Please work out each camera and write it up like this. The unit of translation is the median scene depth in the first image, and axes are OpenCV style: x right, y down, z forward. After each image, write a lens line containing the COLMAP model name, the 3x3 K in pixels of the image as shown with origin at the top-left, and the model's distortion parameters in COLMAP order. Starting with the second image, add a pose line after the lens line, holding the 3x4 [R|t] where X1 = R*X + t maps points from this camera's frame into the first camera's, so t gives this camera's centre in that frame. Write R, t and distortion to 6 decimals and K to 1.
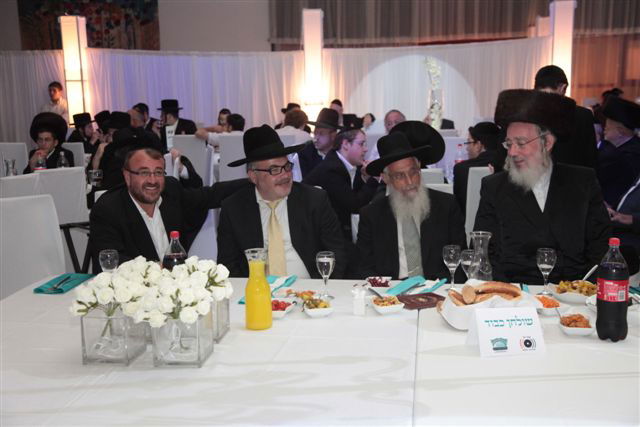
lens RADIAL K [[867.2, 0, 320.3], [0, 867.2, 222.6], [0, 0, 1]] dist [0.203381, -0.008253]
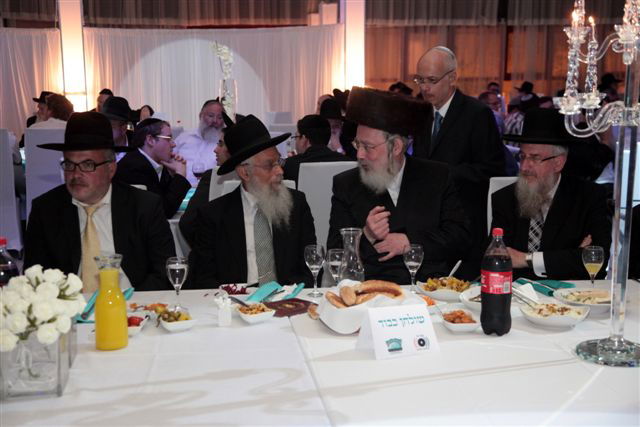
lens RADIAL K [[1005.5, 0, 320.0], [0, 1005.5, 213.5], [0, 0, 1]] dist [0.259077, 0.038361]
pose [[0.965550, -0.024602, 0.259052, -0.119680], [0.030326, 0.999376, -0.018119, 0.012777], [-0.258445, 0.025350, 0.965693, -0.018113]]
